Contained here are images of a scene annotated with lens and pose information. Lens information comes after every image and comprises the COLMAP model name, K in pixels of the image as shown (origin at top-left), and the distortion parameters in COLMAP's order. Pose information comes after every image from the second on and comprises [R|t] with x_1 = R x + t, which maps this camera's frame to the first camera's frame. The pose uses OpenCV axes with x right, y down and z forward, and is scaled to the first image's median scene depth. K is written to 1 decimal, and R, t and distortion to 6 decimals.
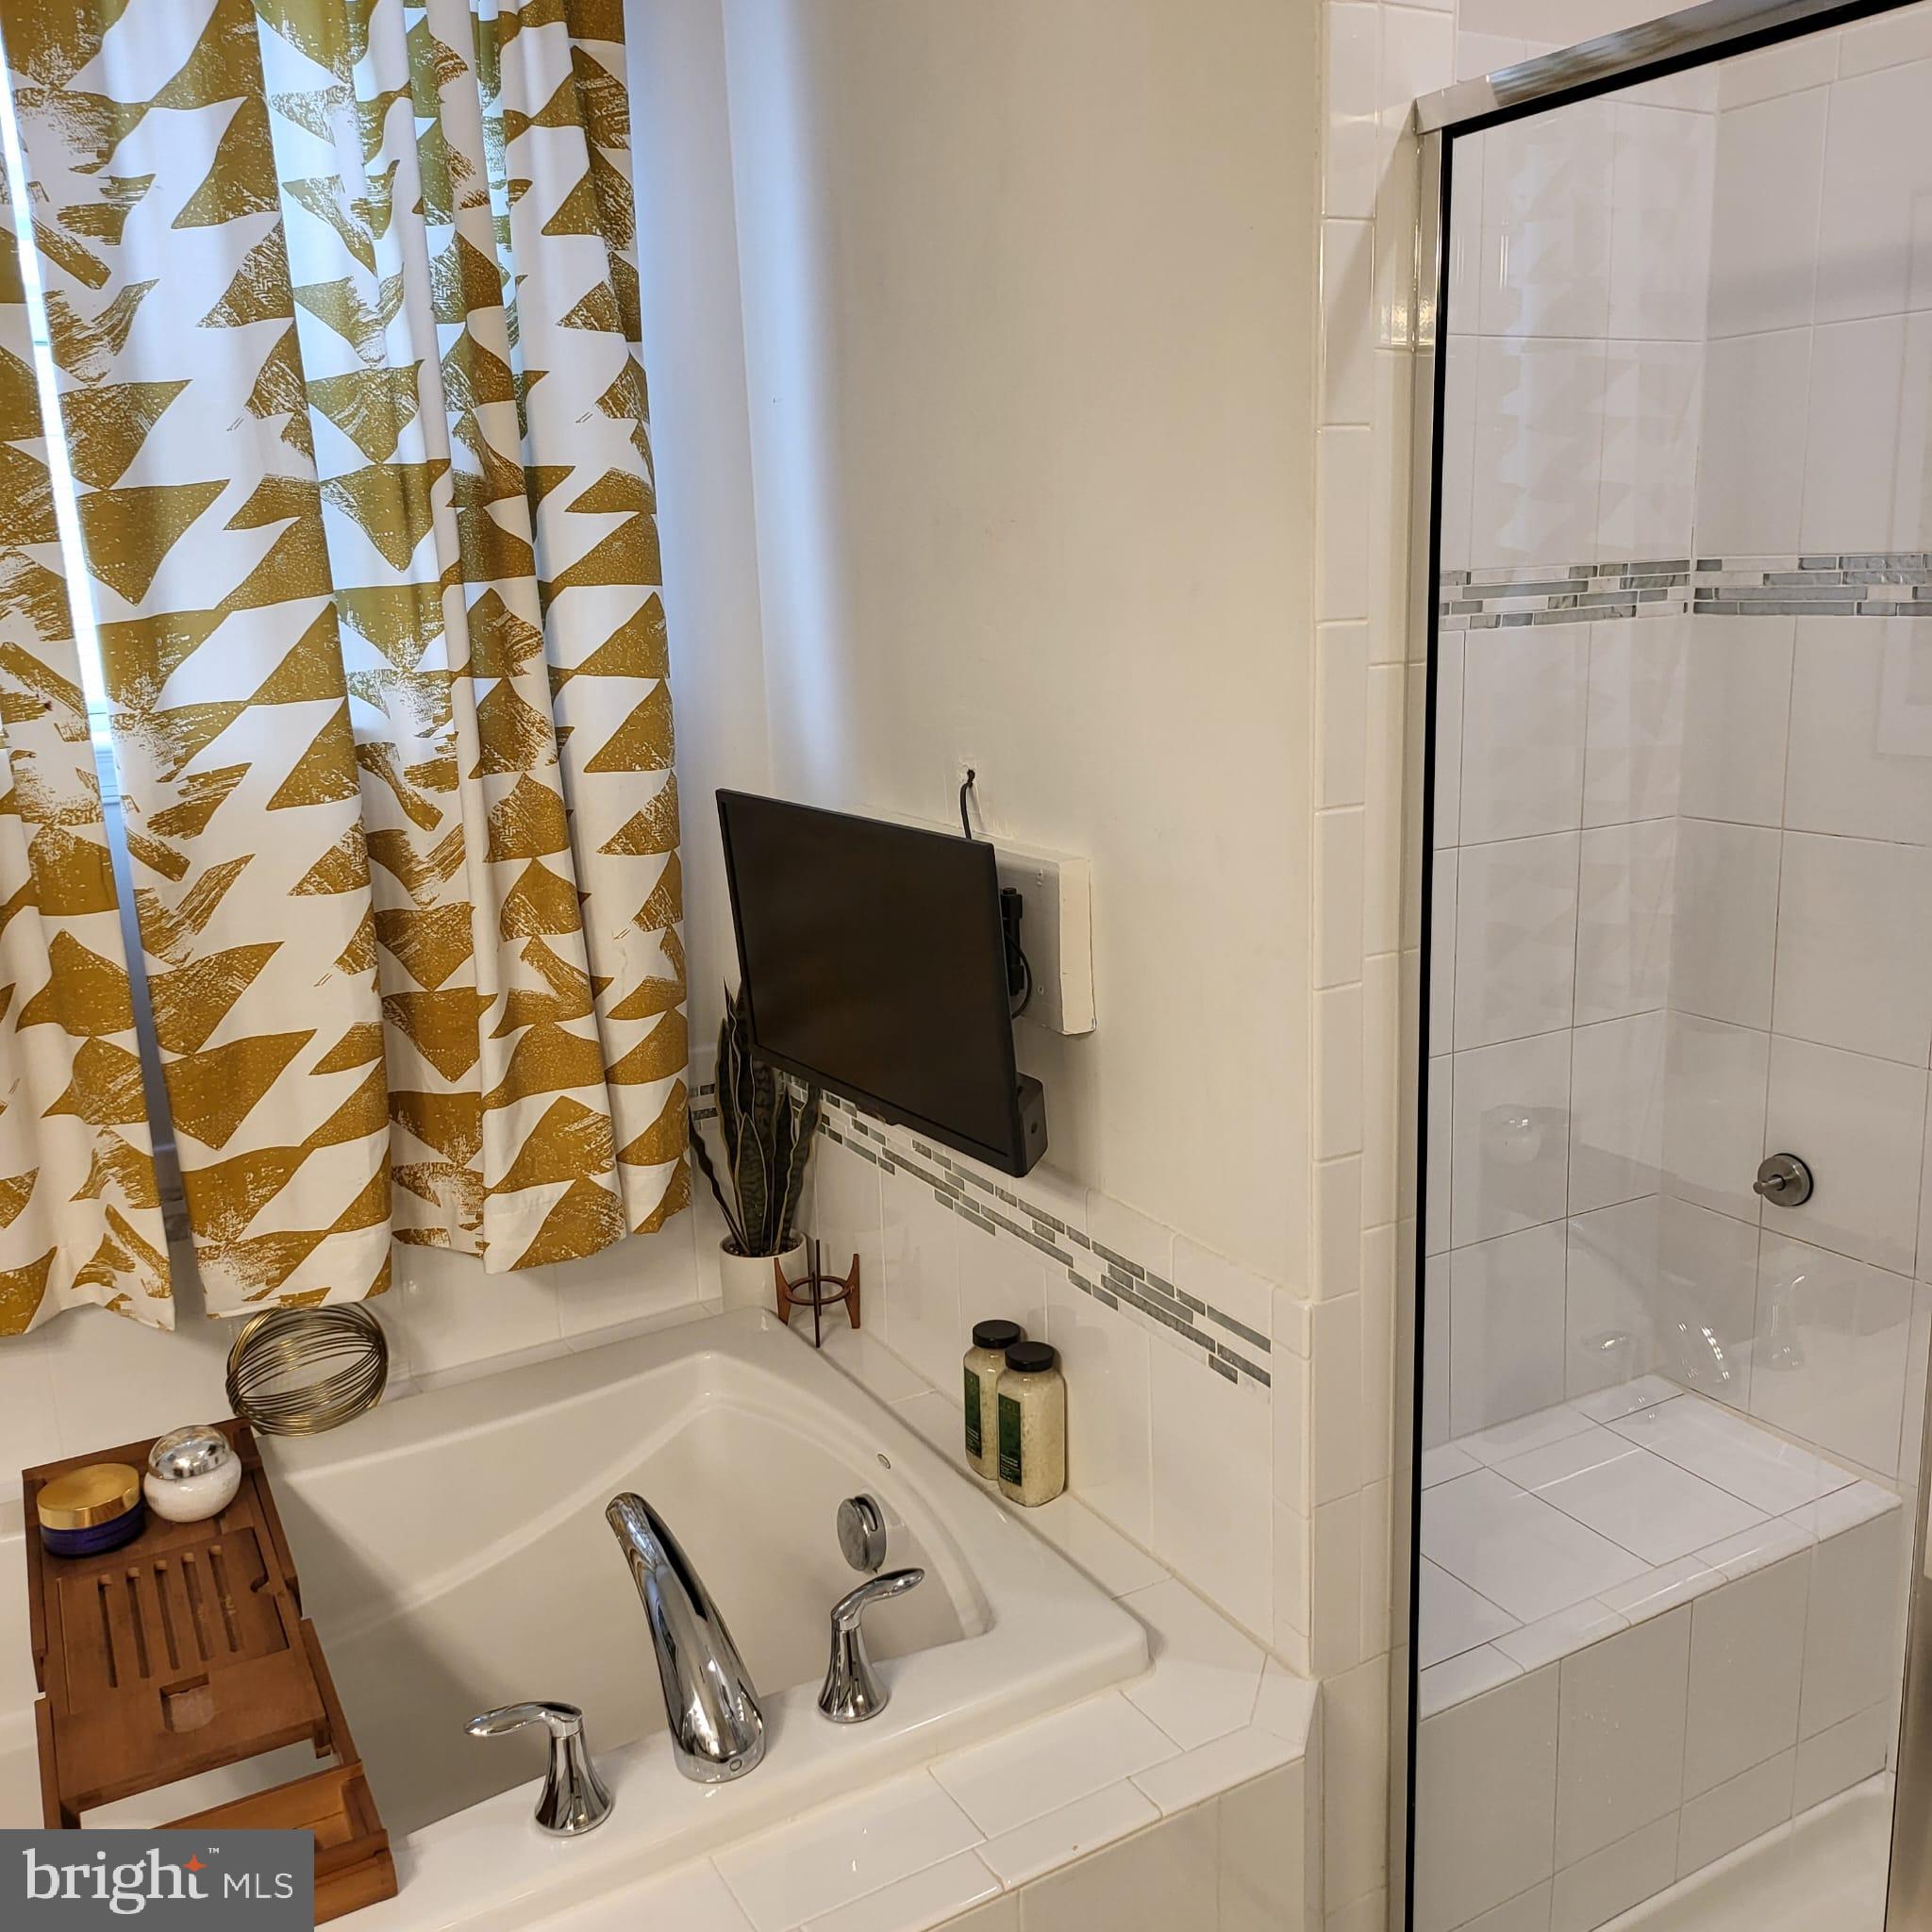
lens RADIAL K [[1854.8, 0, 967.5], [0, 1854.8, 955.4], [0, 0, 1]] dist [0.073122, -0.073556]
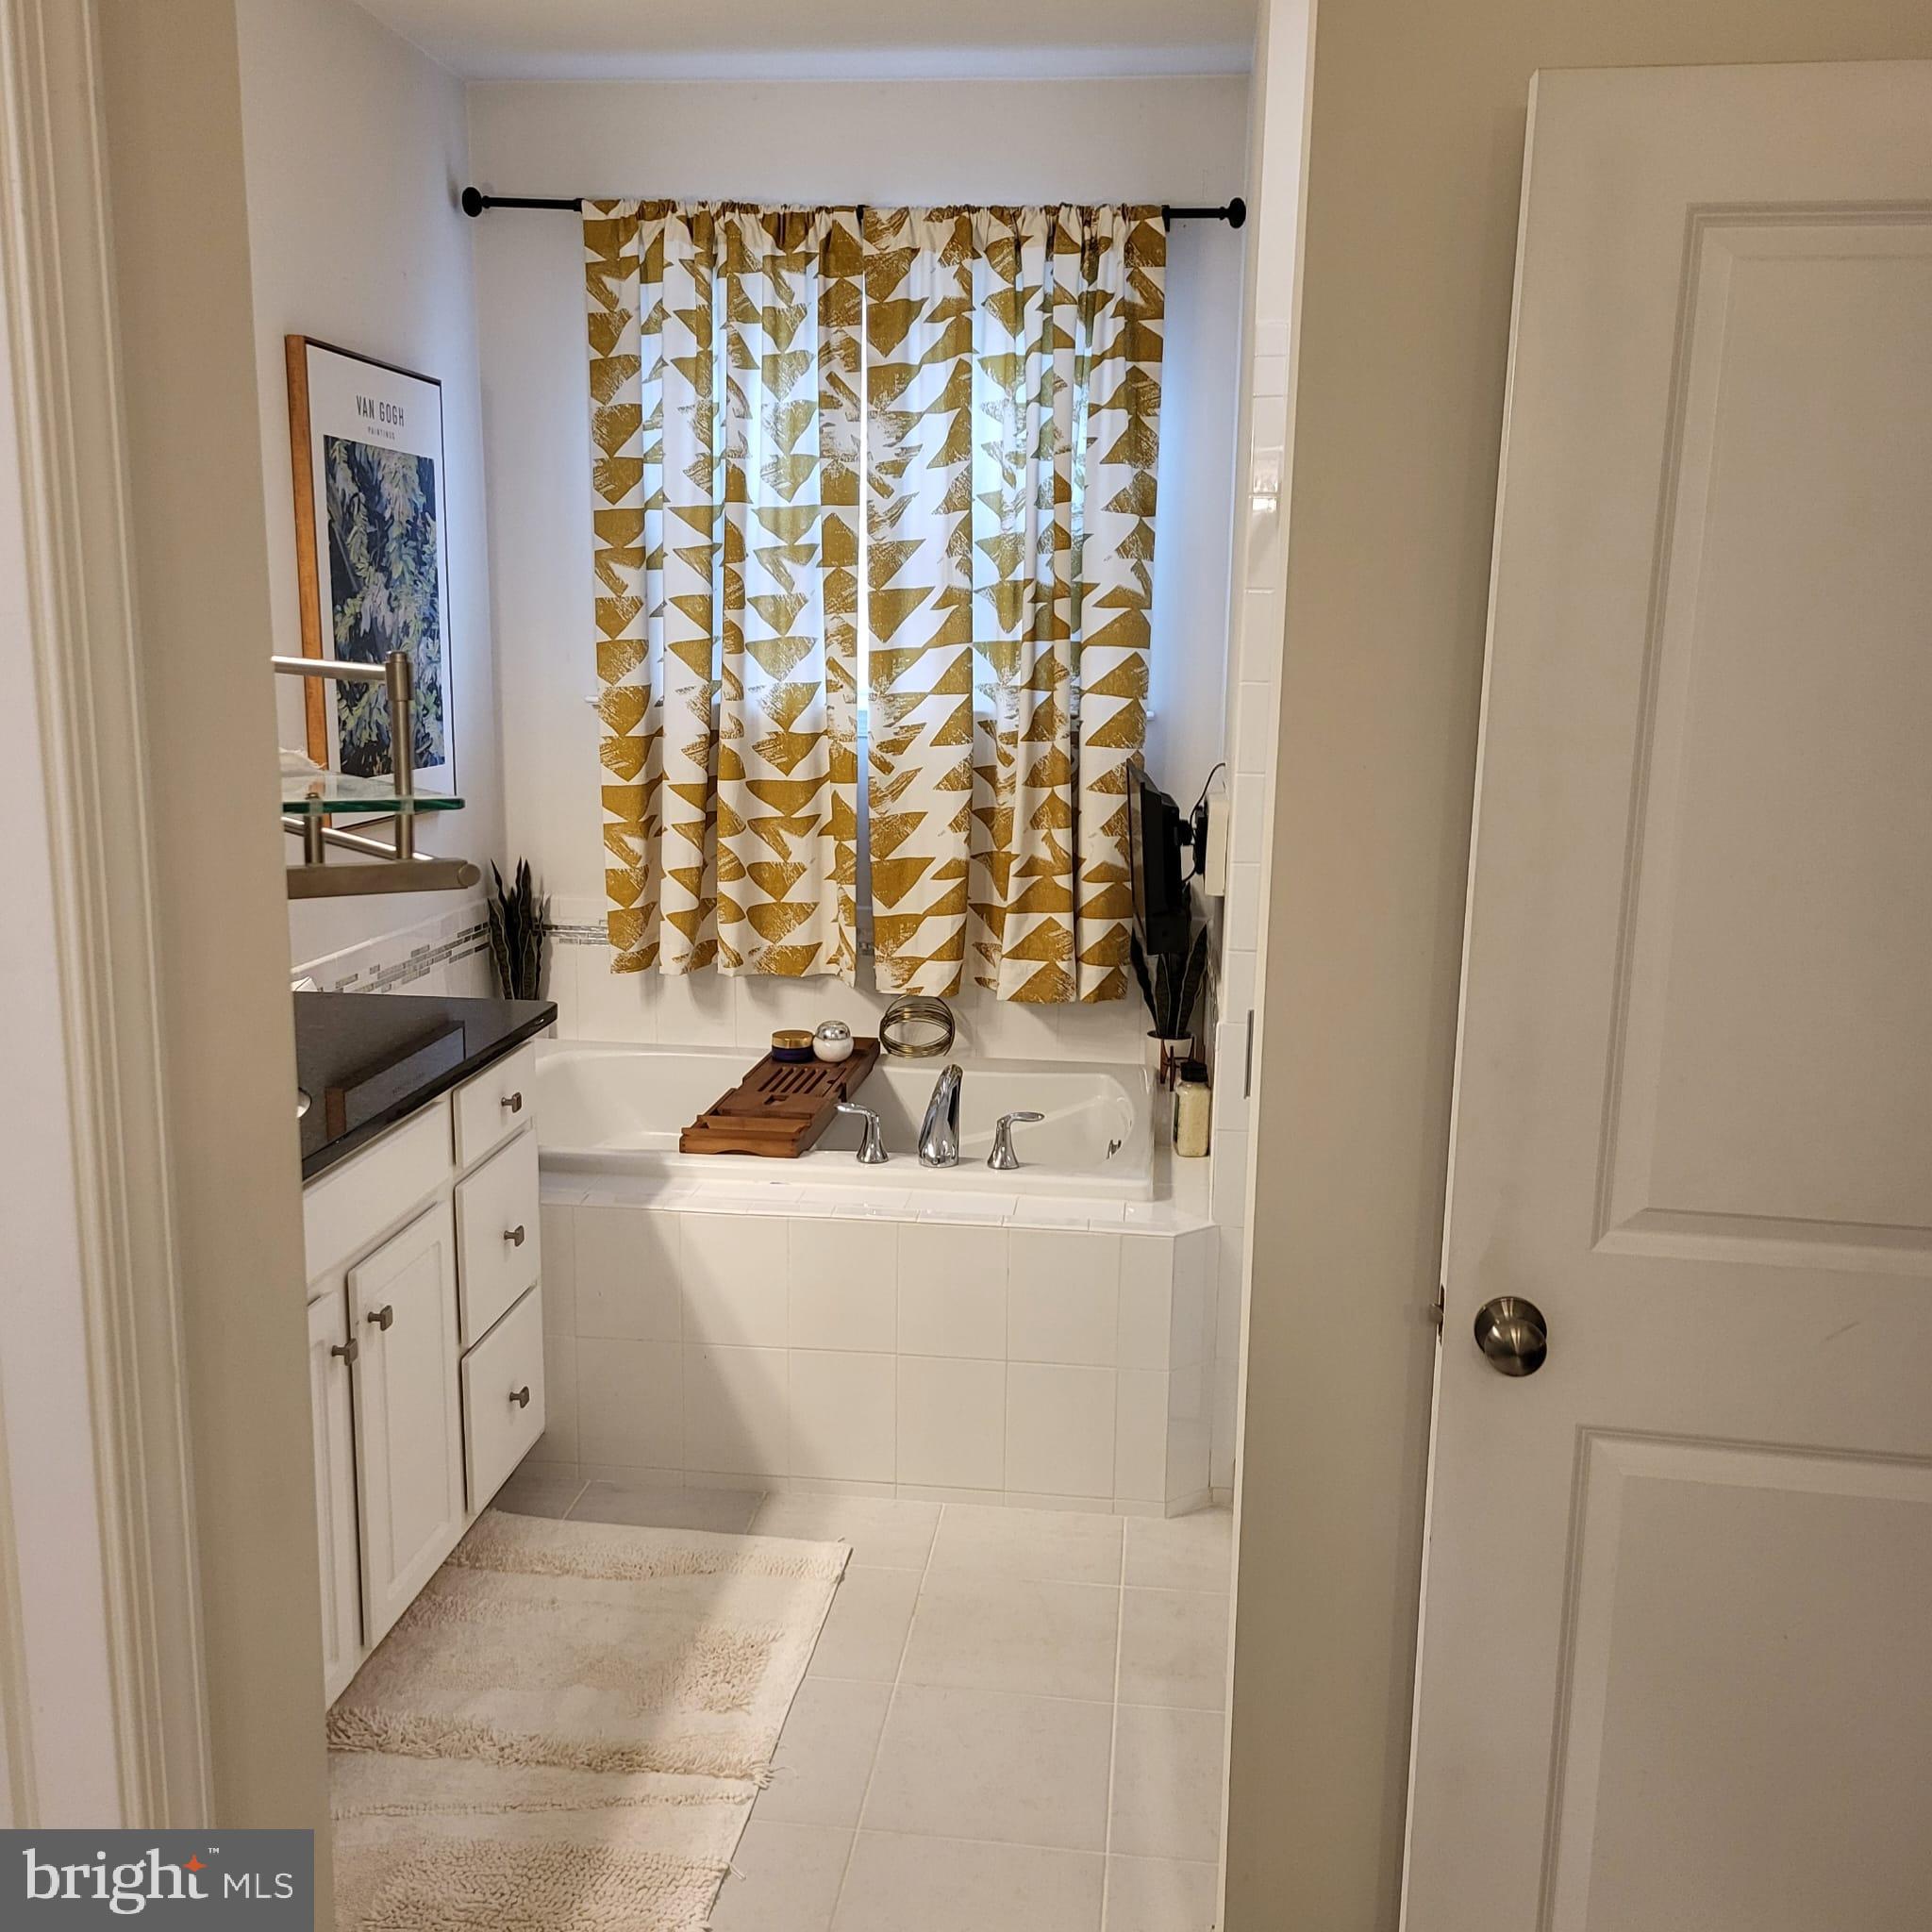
lens RADIAL K [[1788.5, 0, 980.6], [0, 1788.5, 957.0], [0, 0, 1]] dist [0.077094, -0.100680]
pose [[0.789060, 0.163346, -0.592202, 0.852333], [-0.176659, 0.983616, 0.035925, 0.067670], [0.588368, 0.076271, 0.804988, -0.517351]]
